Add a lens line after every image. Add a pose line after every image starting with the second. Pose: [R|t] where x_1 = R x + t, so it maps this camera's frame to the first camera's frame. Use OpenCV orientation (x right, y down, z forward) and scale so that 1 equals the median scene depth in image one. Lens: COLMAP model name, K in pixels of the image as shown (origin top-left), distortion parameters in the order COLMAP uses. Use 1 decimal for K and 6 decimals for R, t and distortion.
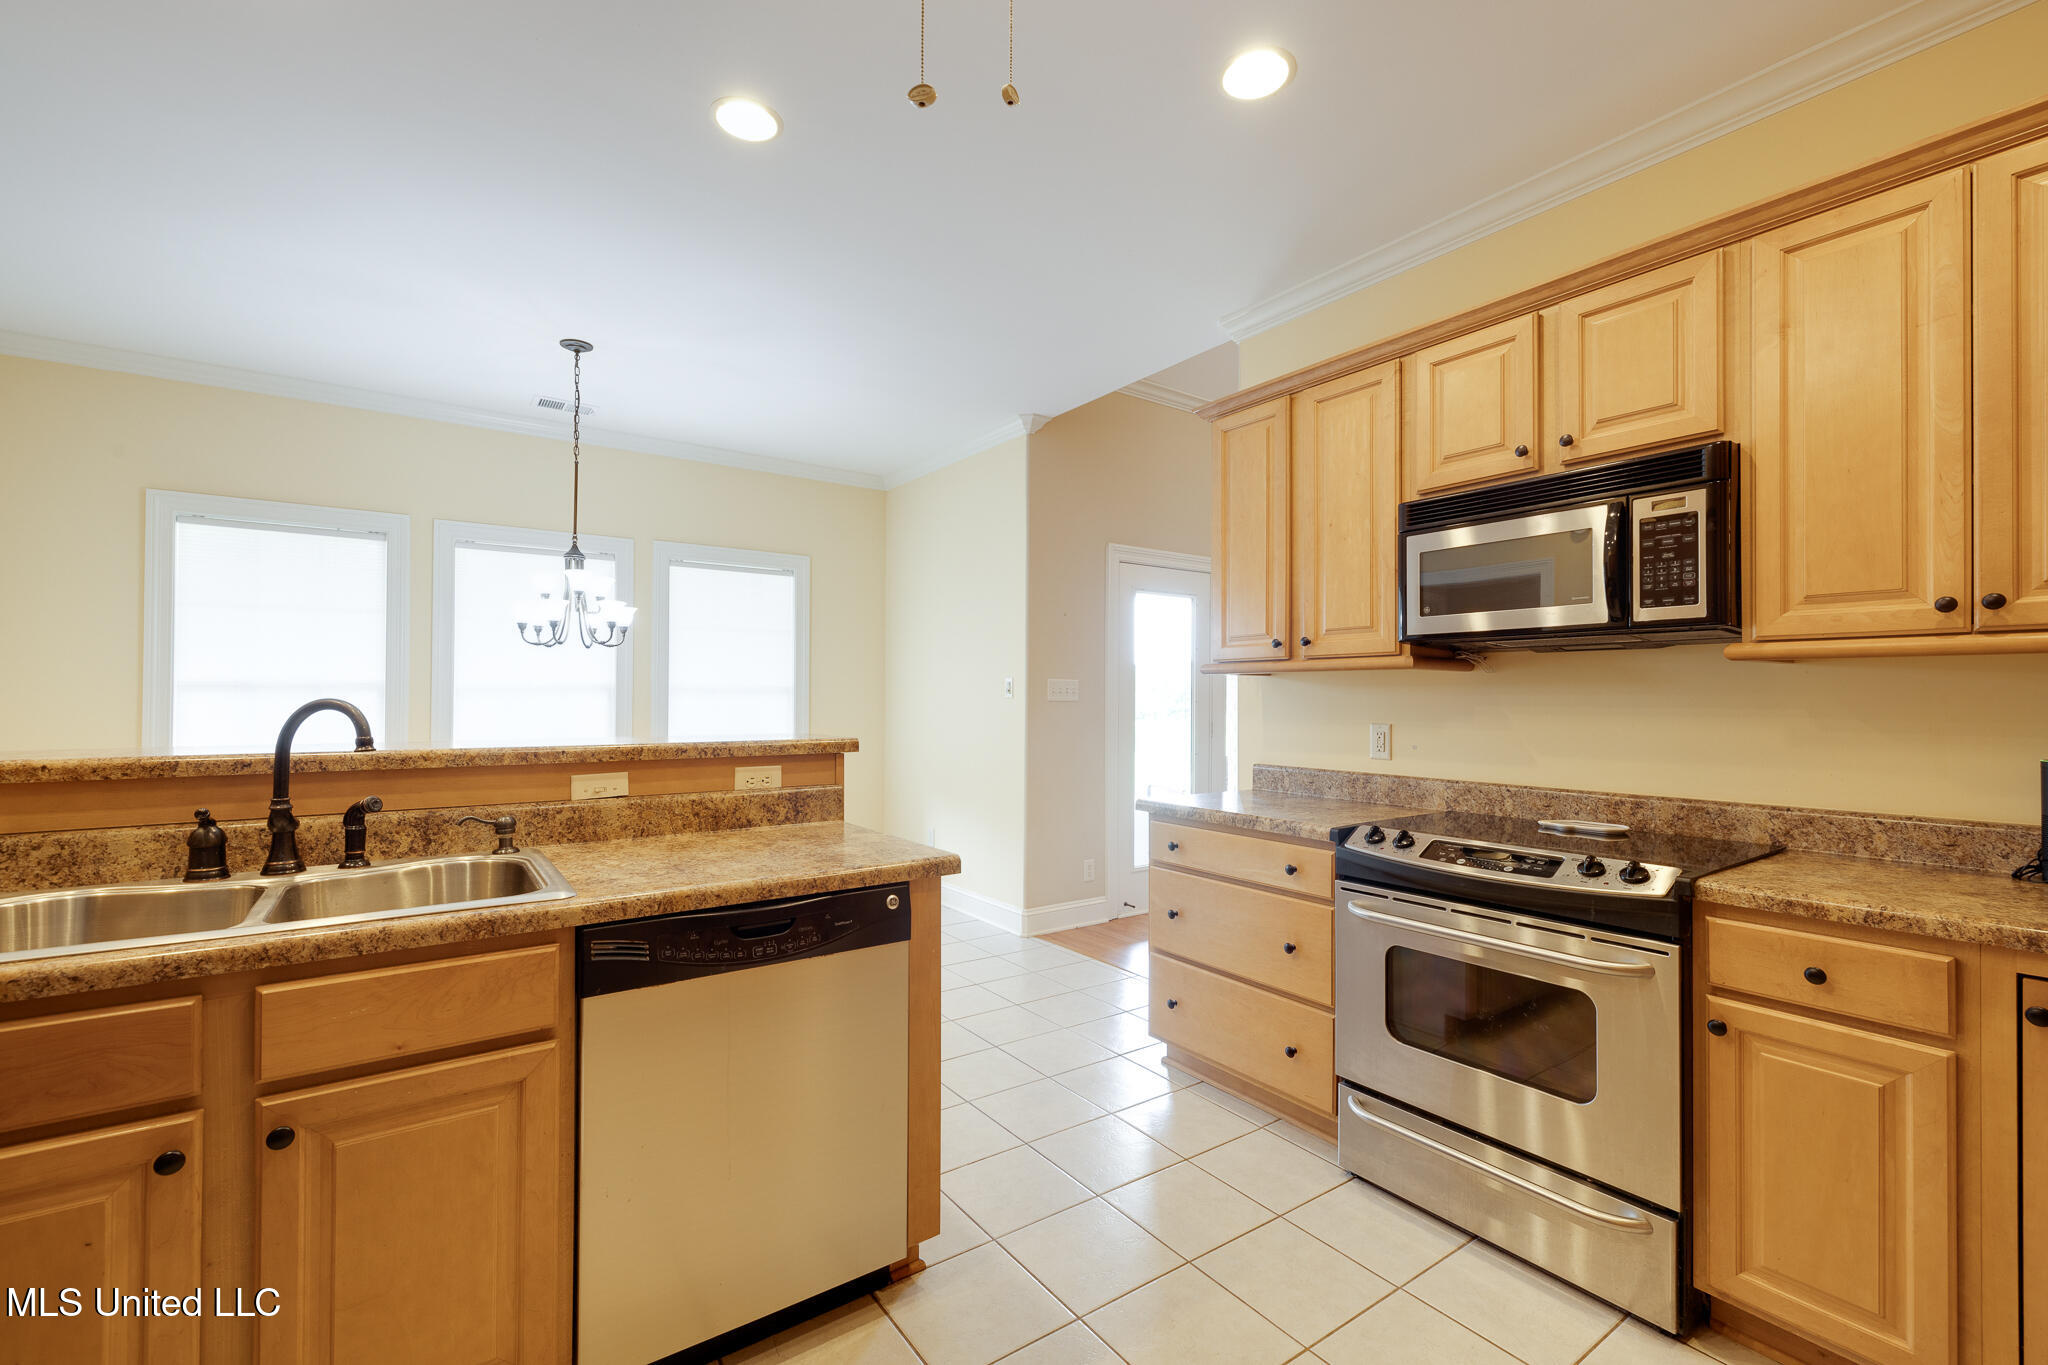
lens RADIAL K [[873.2, 0, 1024.0], [0, 873.2, 682.5], [0, 0, 1]] dist [0.002159, 0.000174]
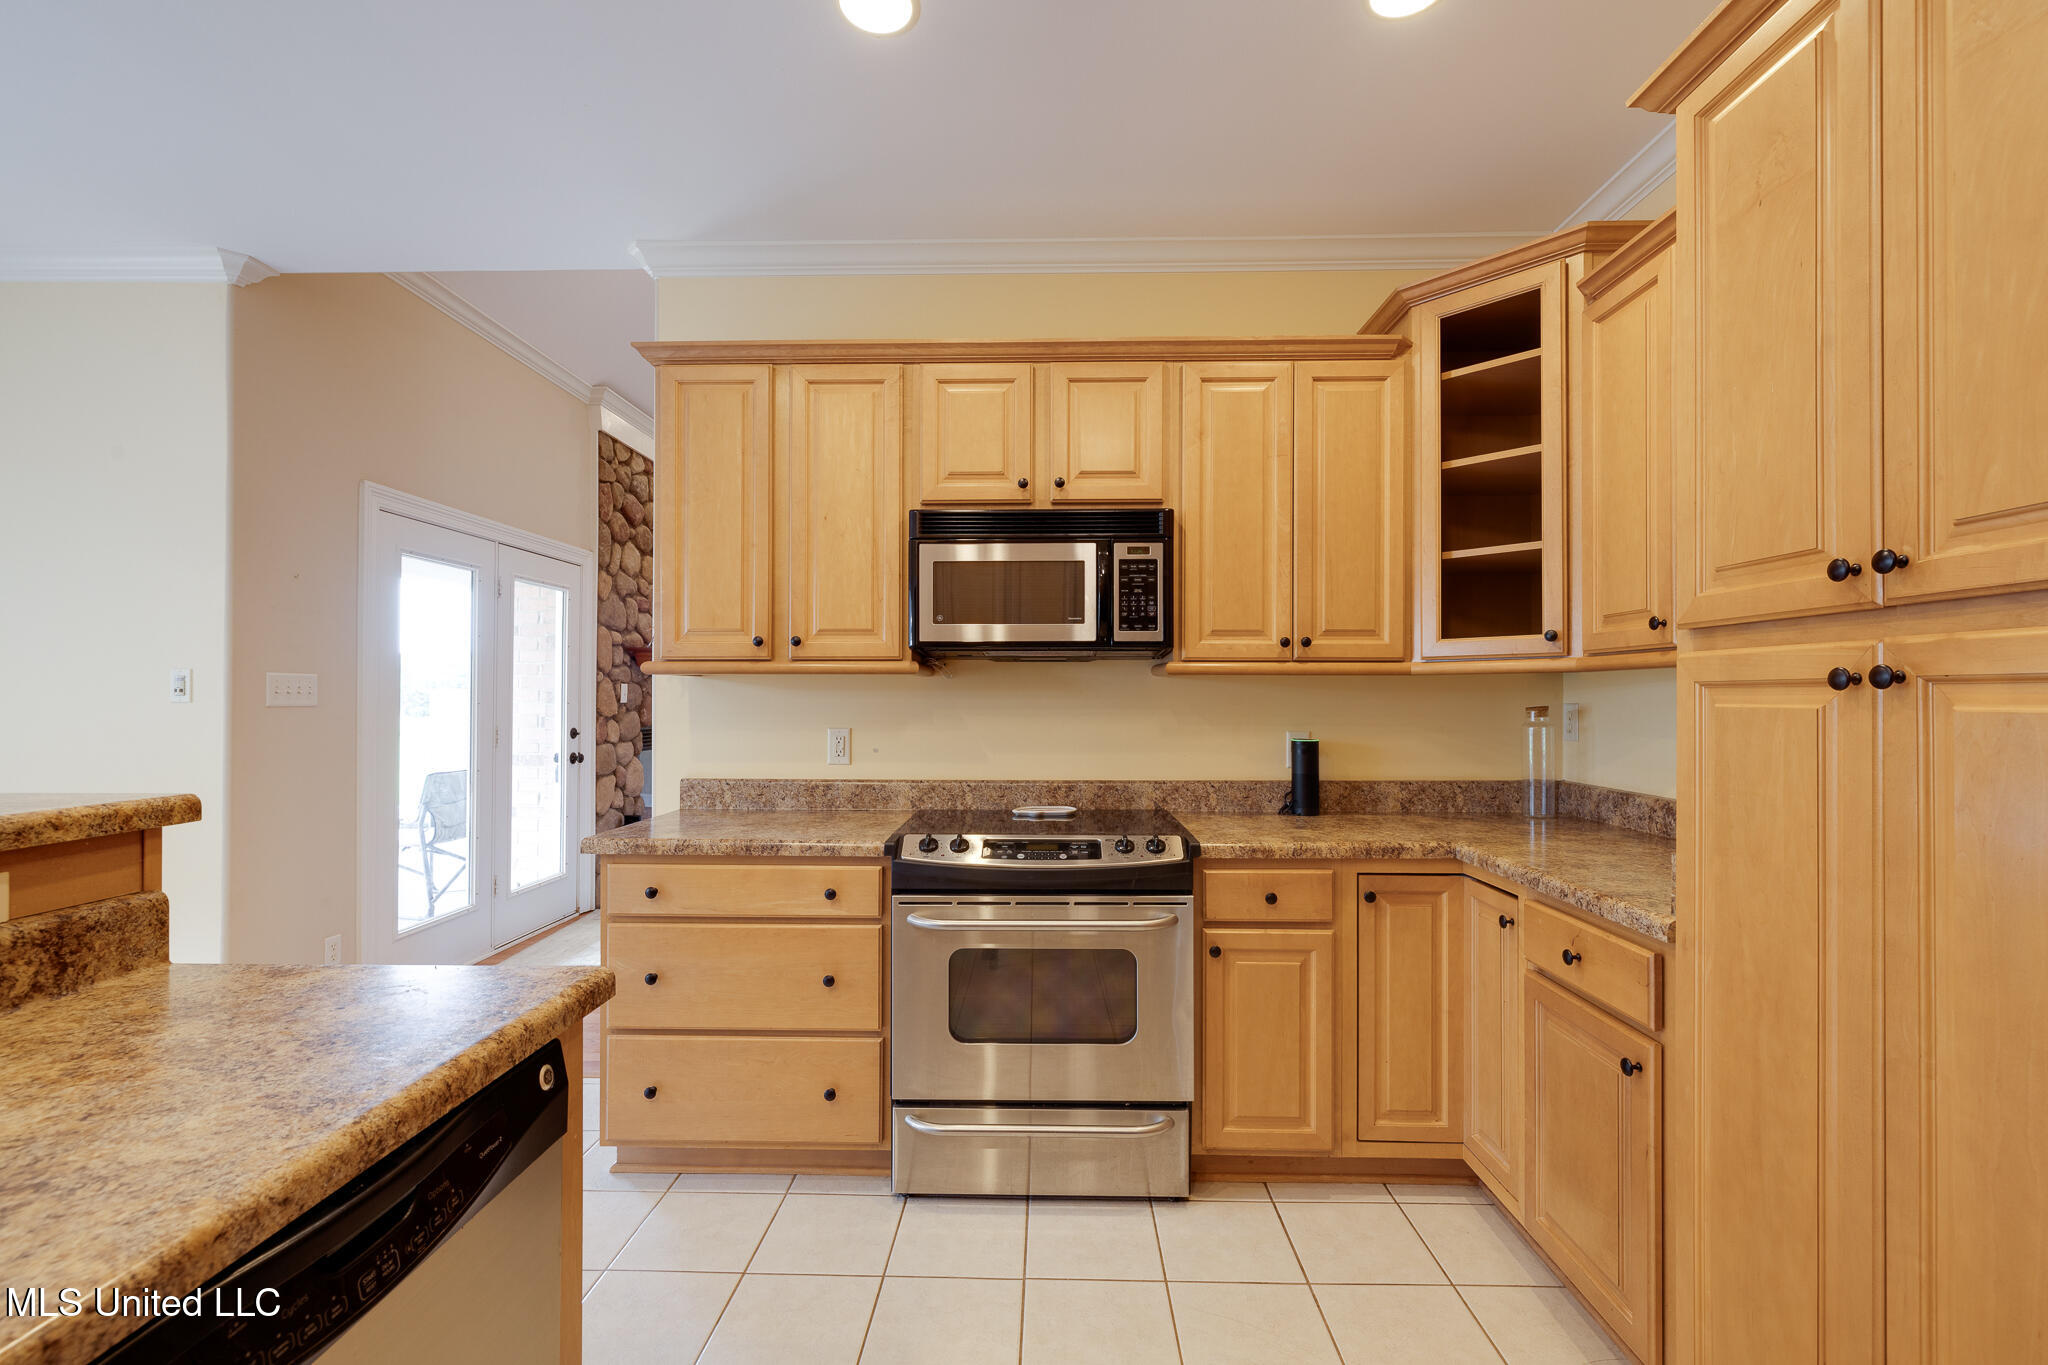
lens RADIAL K [[878.1, 0, 1036.9], [0, 878.1, 683.9], [0, 0, 1]] dist [0.001716, 0.000154]
pose [[0.594970, 0.006780, 0.803719, -0.334287], [-0.013358, 0.999910, 0.001454, -0.008908], [-0.803637, -0.011601, 0.595007, 0.317549]]
